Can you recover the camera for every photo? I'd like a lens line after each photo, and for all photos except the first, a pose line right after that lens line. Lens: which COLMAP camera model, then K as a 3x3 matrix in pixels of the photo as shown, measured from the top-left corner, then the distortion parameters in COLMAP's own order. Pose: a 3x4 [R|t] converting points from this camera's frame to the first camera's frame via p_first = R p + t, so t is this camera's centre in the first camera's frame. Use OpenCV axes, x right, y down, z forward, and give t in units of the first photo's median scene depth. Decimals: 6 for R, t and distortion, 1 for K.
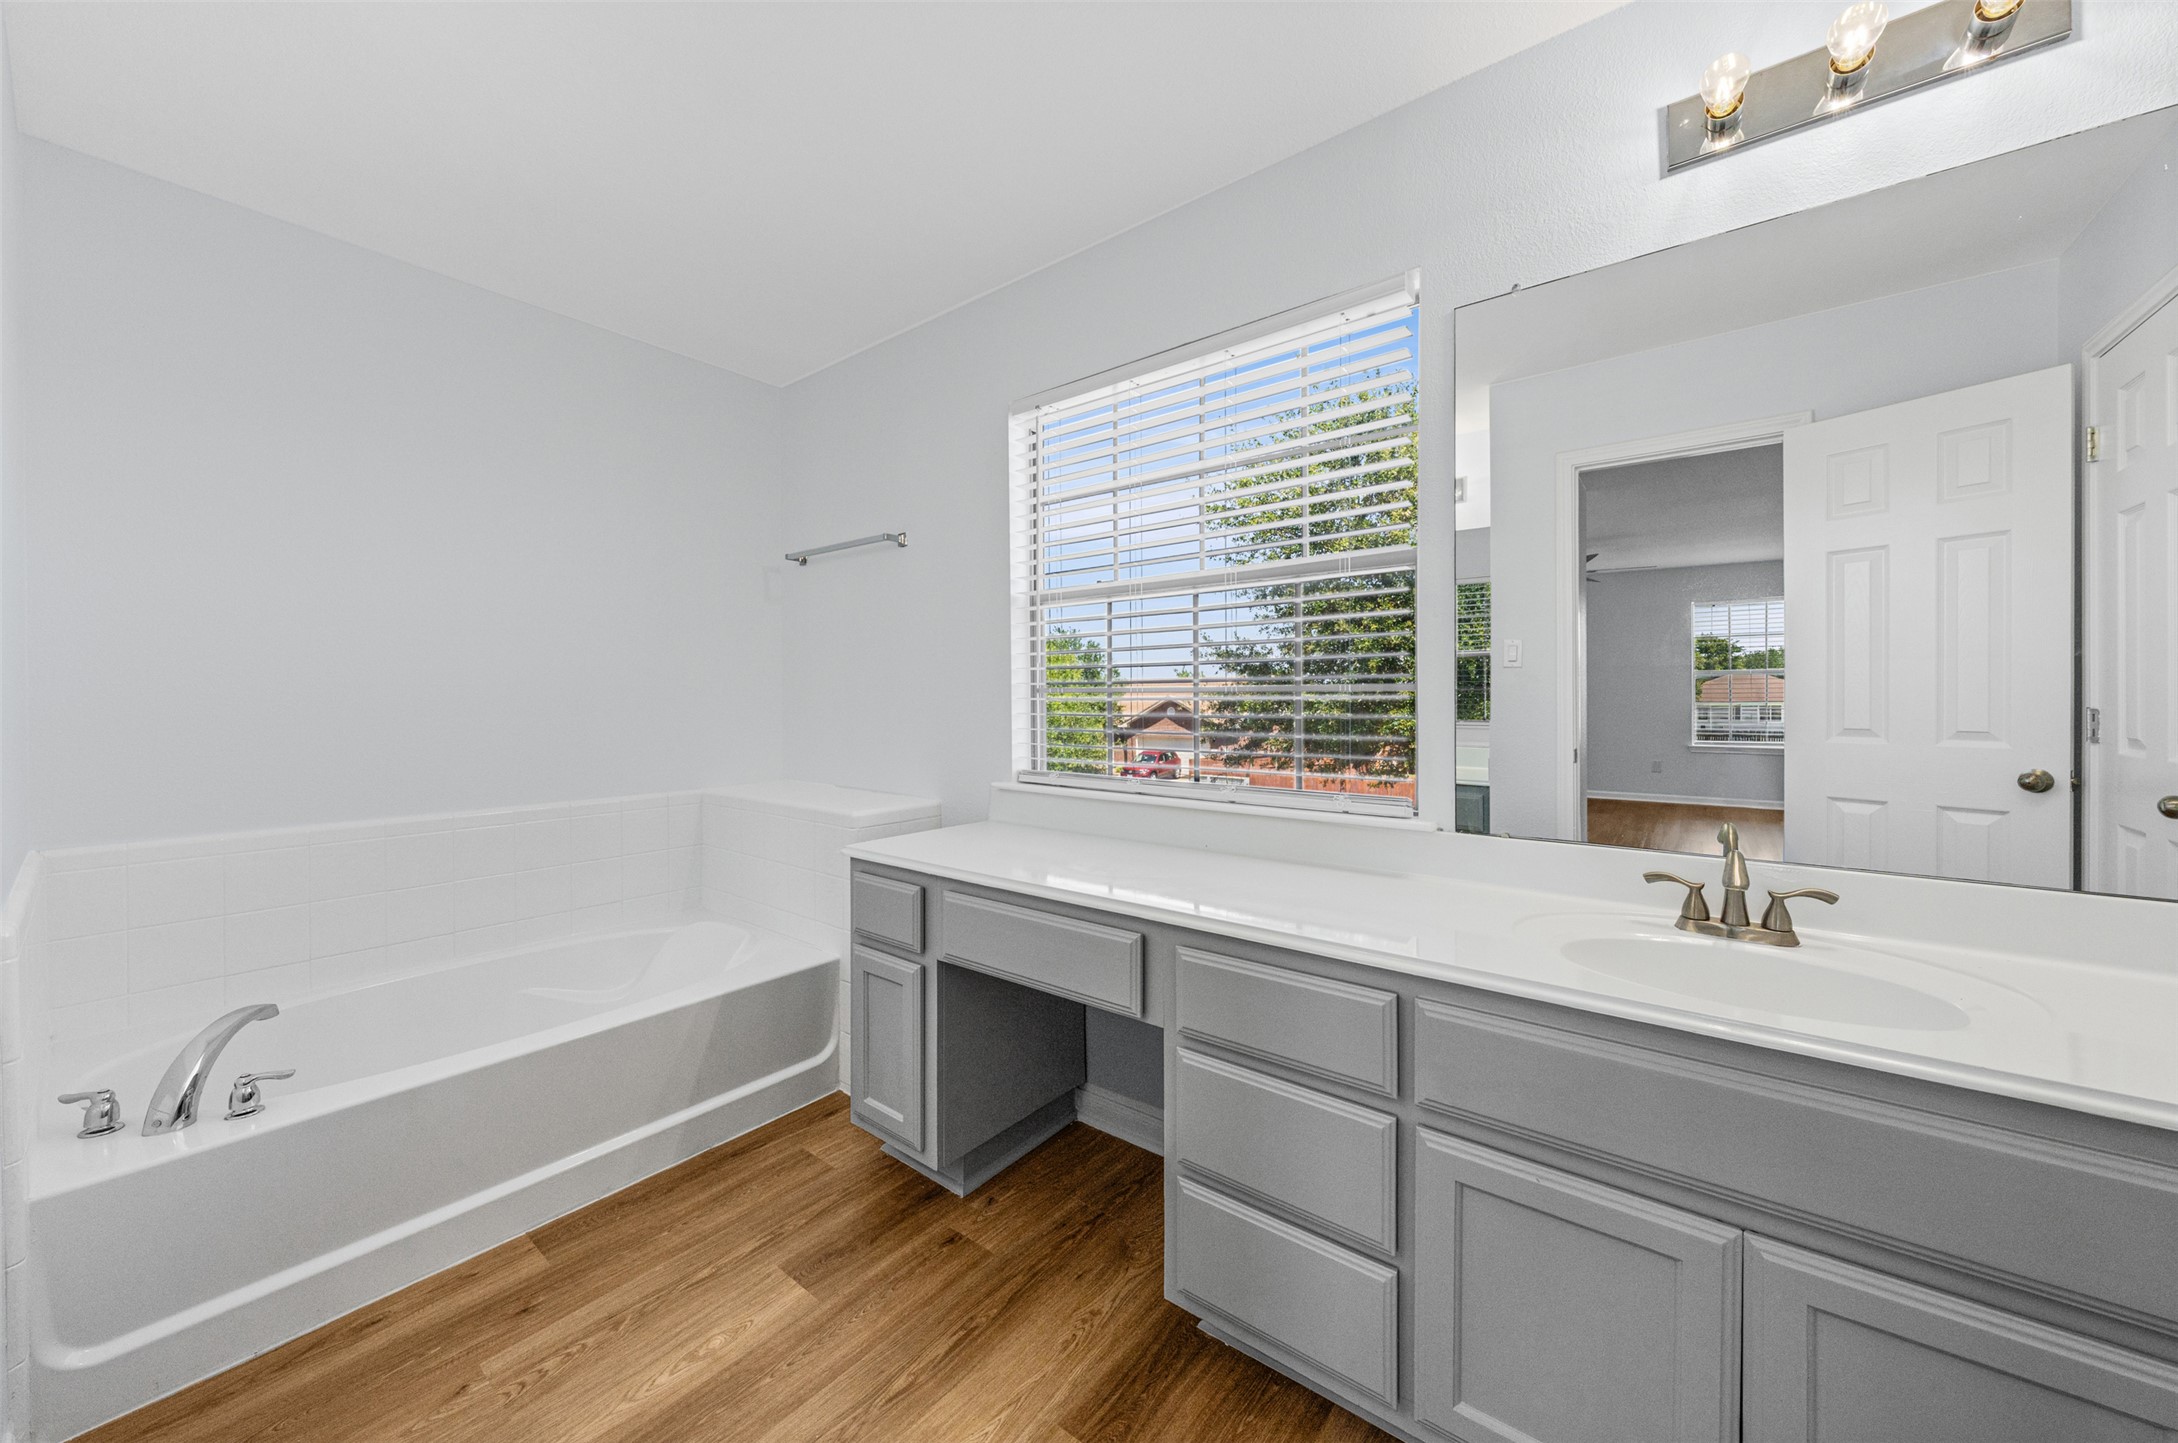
lens RADIAL K [[753.3, 0, 1102.5], [0, 753.3, 705.4], [0, 0, 1]] dist [-0.005750, -0.000334]
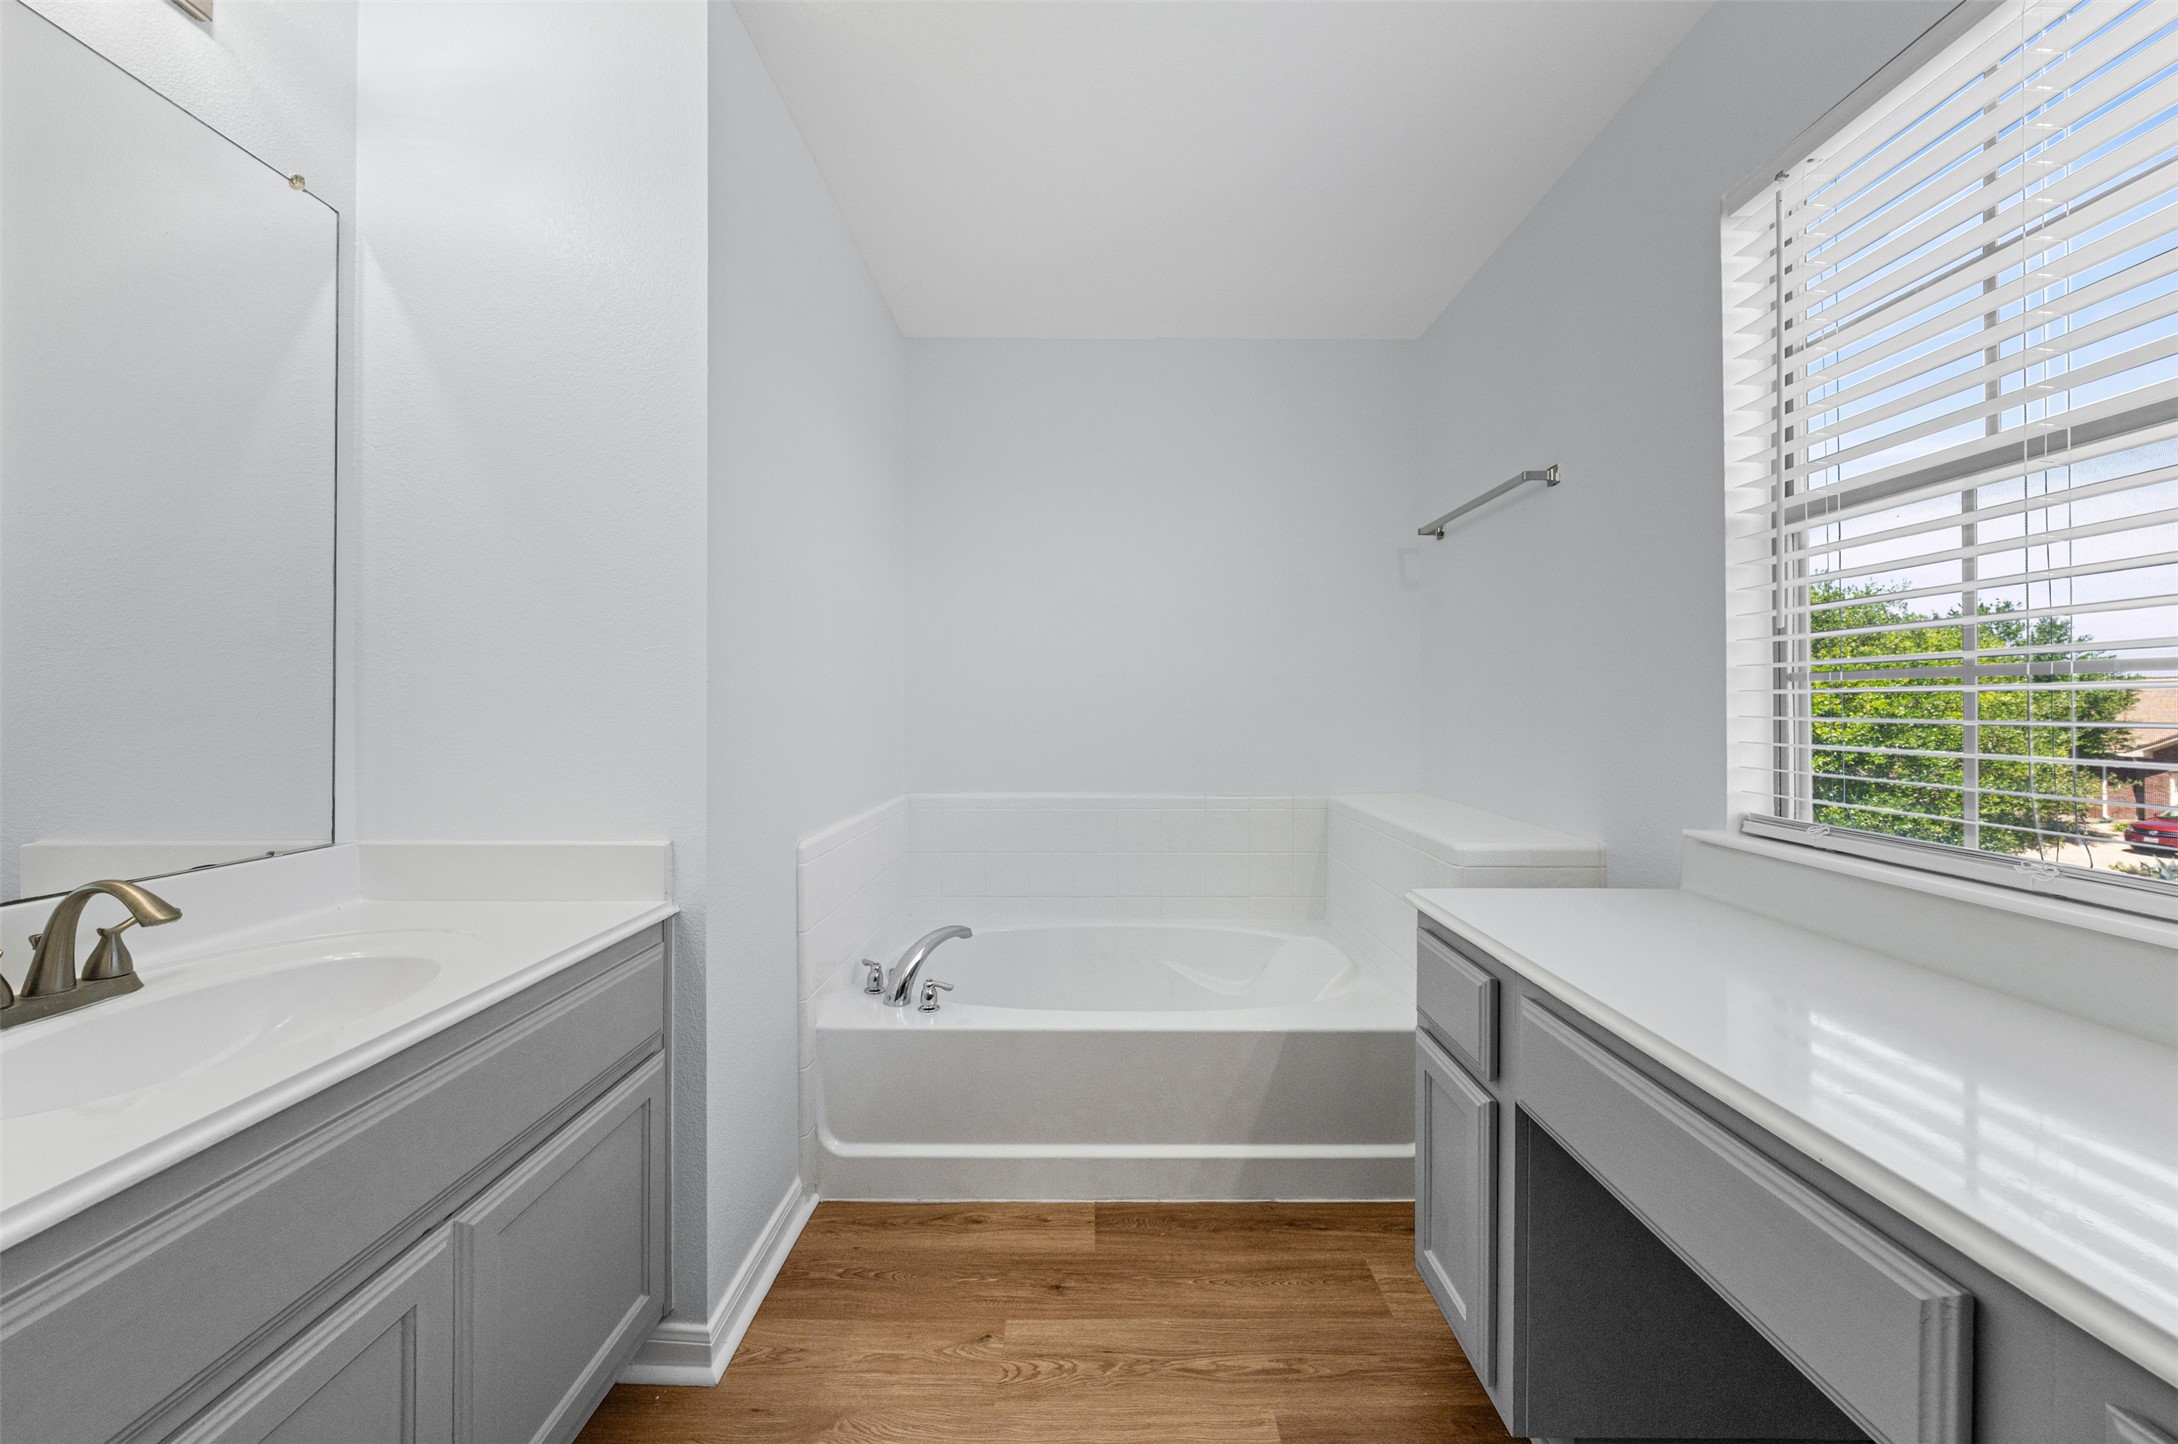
lens RADIAL K [[753.3, 0, 1102.5], [0, 753.3, 705.9], [0, 0, 1]] dist [-0.005750, -0.000334]
pose [[0.612647, 0.002669, -0.790352, 0.059389], [-0.011445, 0.999919, -0.005495, 0.015049], [0.790274, 0.012413, 0.612628, 0.324947]]
